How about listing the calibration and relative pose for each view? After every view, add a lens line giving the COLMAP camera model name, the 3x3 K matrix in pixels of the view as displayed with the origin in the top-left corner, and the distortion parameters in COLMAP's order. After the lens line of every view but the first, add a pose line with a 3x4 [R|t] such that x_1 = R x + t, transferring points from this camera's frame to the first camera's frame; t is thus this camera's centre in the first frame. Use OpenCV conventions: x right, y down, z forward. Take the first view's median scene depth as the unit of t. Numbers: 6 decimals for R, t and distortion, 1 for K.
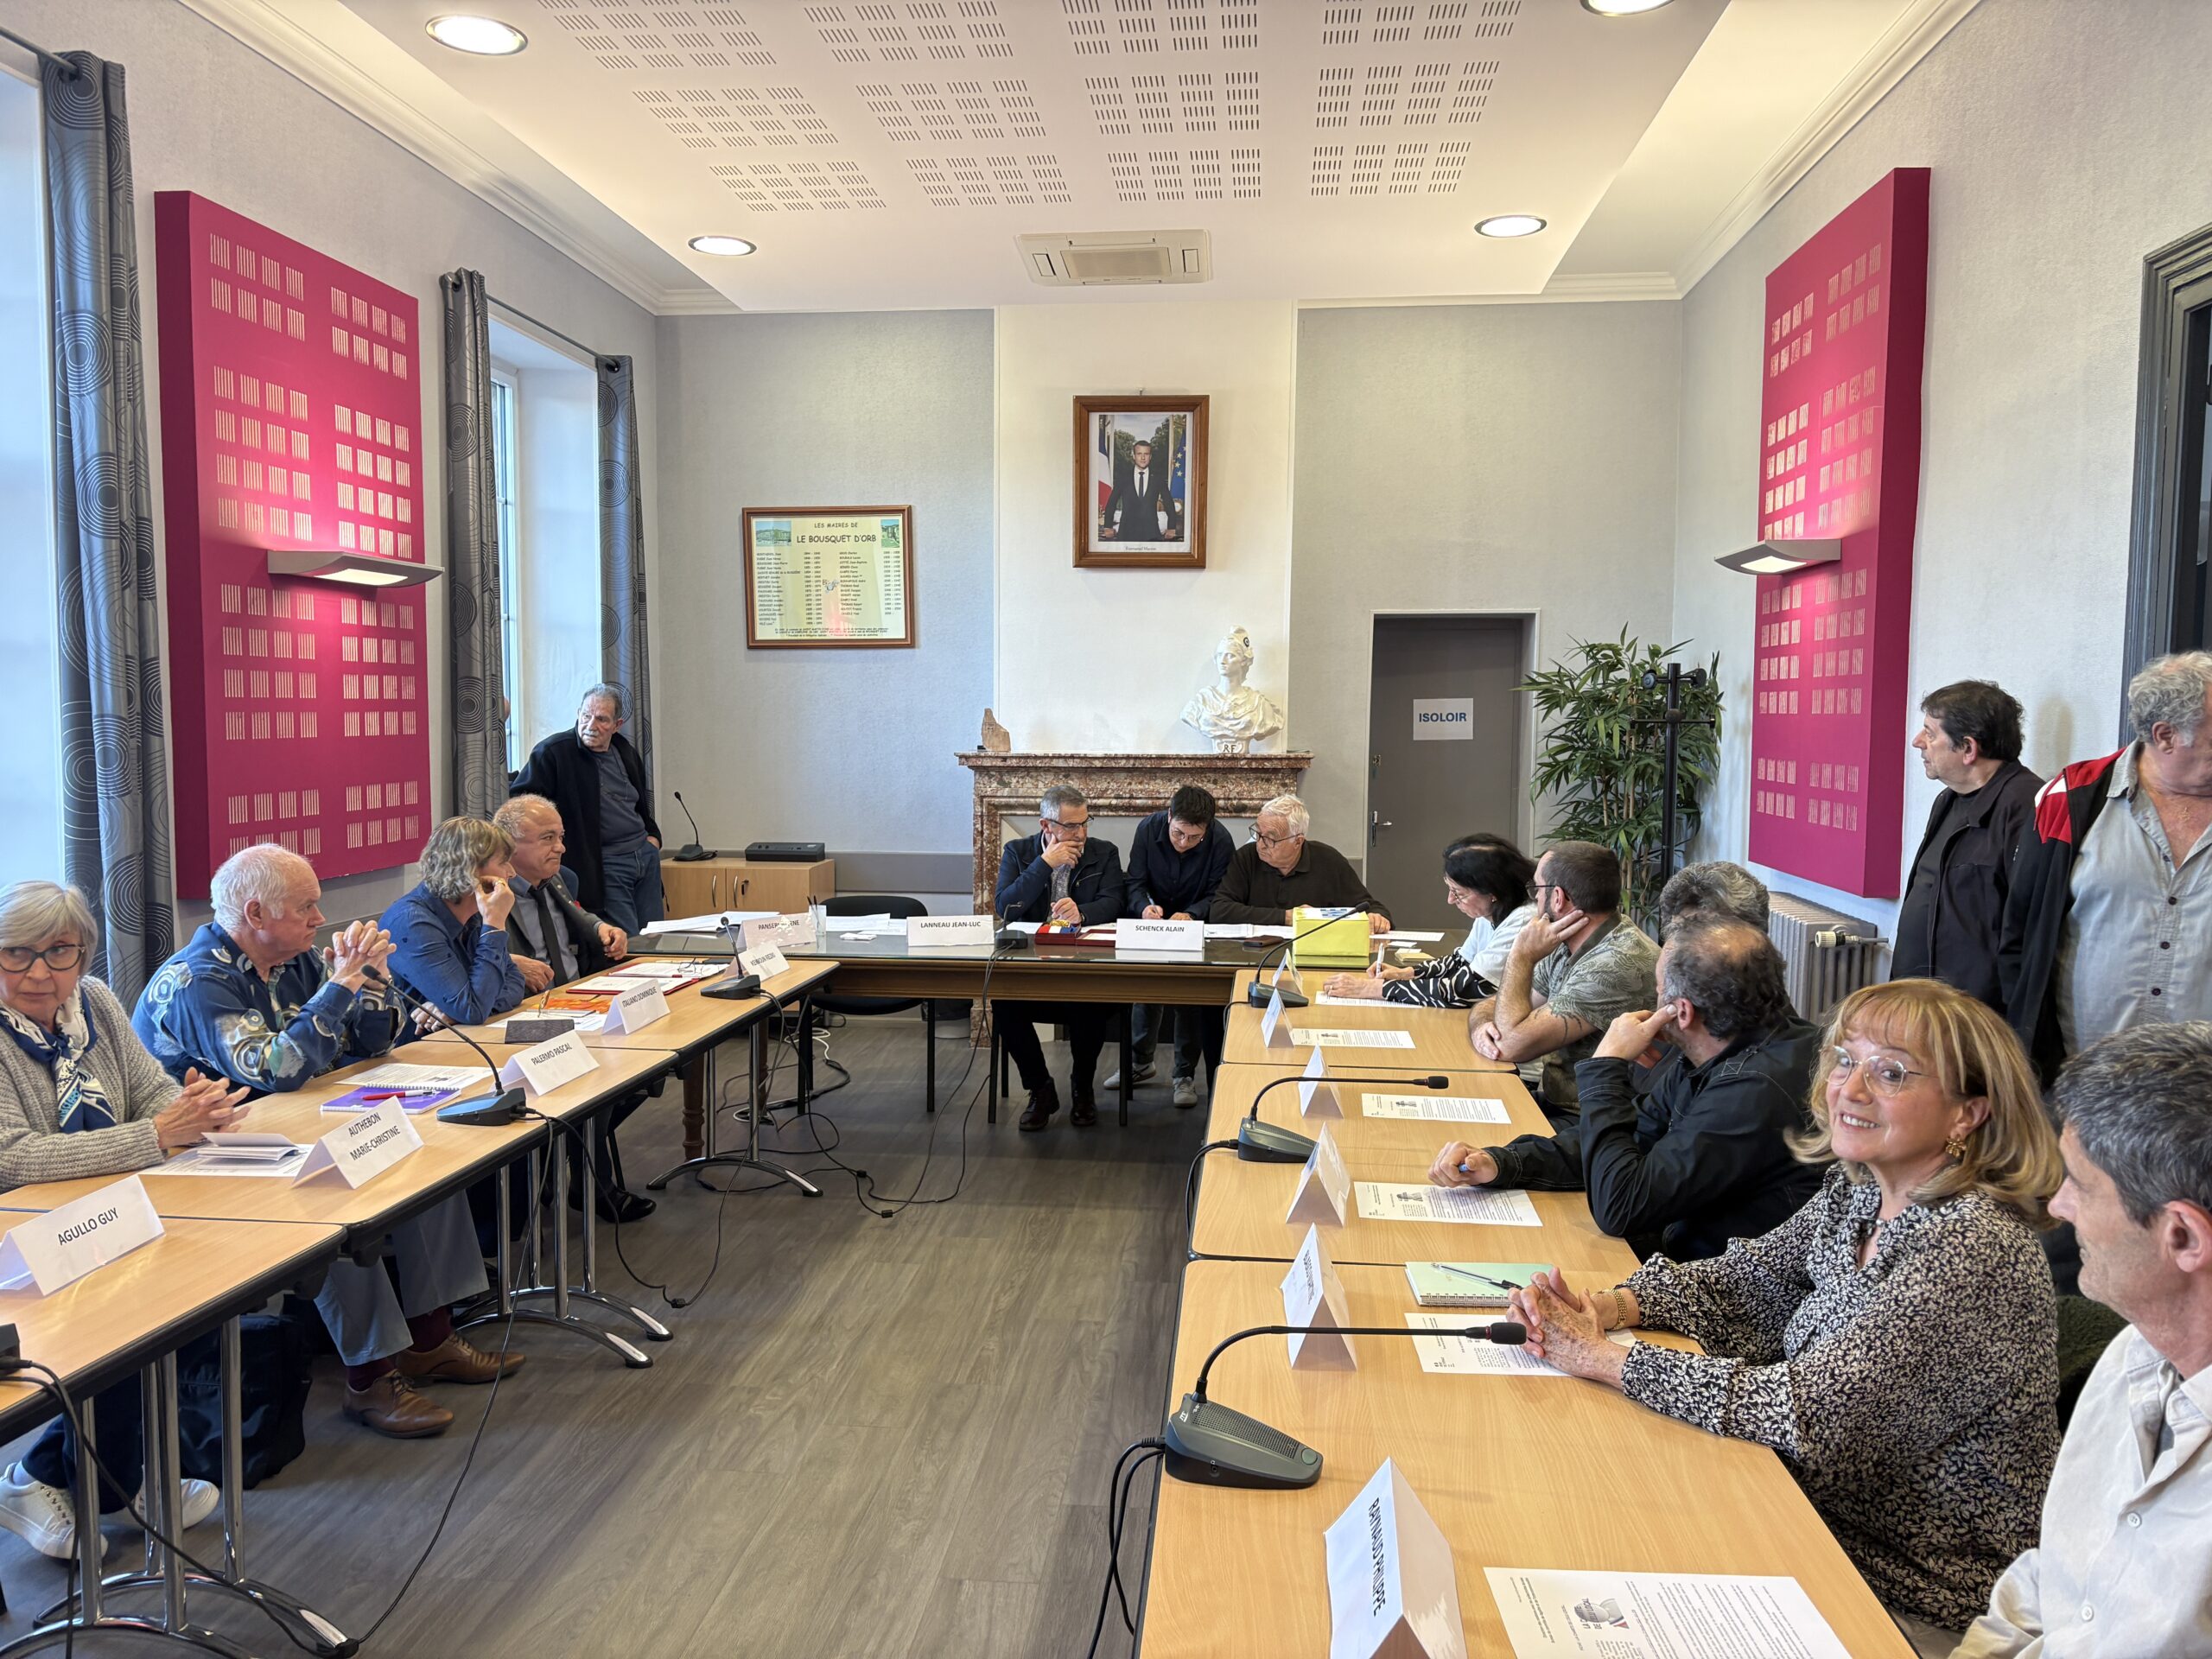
lens RADIAL K [[1653.1, 0, 1104.9], [0, 1653.1, 825.1], [0, 0, 1]] dist [-0.002269, -0.001934]
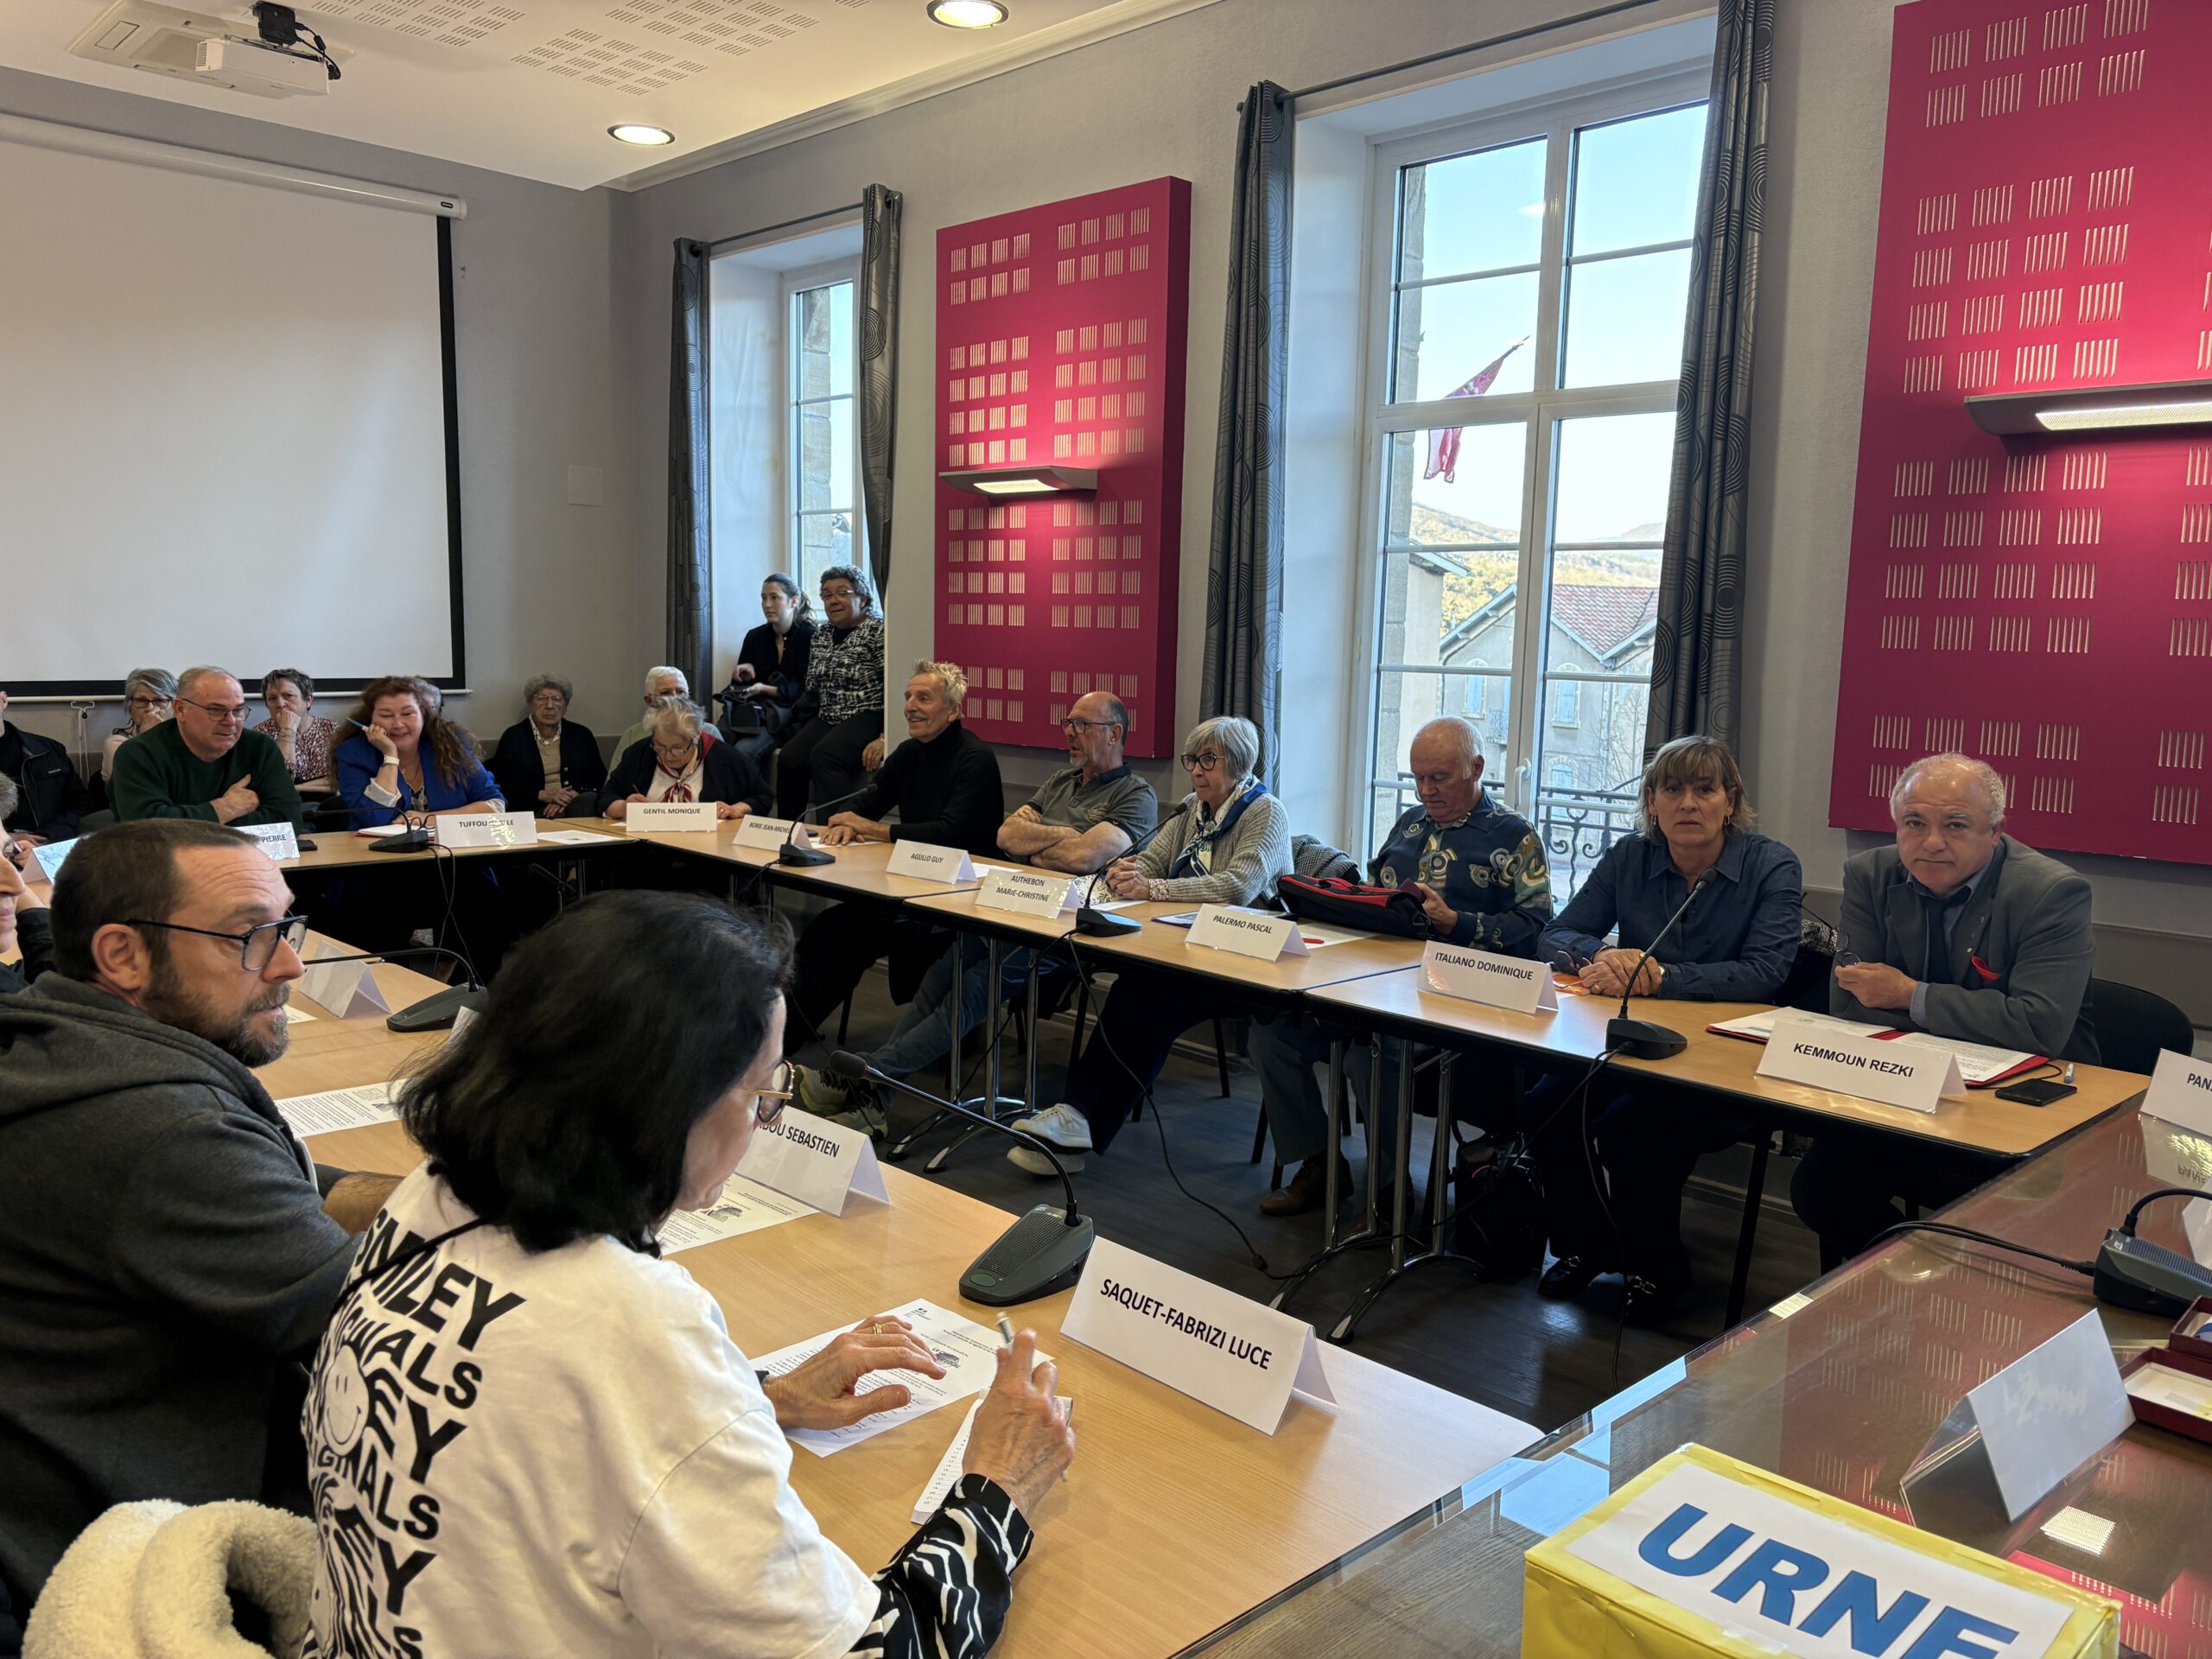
lens RADIAL K [[1653.1, 0, 1105.1], [0, 1653.1, 830.1], [0, 0, 1]] dist [-0.002269, -0.001934]
pose [[-0.645561, 0.079721, -0.759537, 0.416249], [-0.078331, 0.982380, 0.169687, -0.119082], [0.759681, 0.169039, -0.627941, 1.871065]]
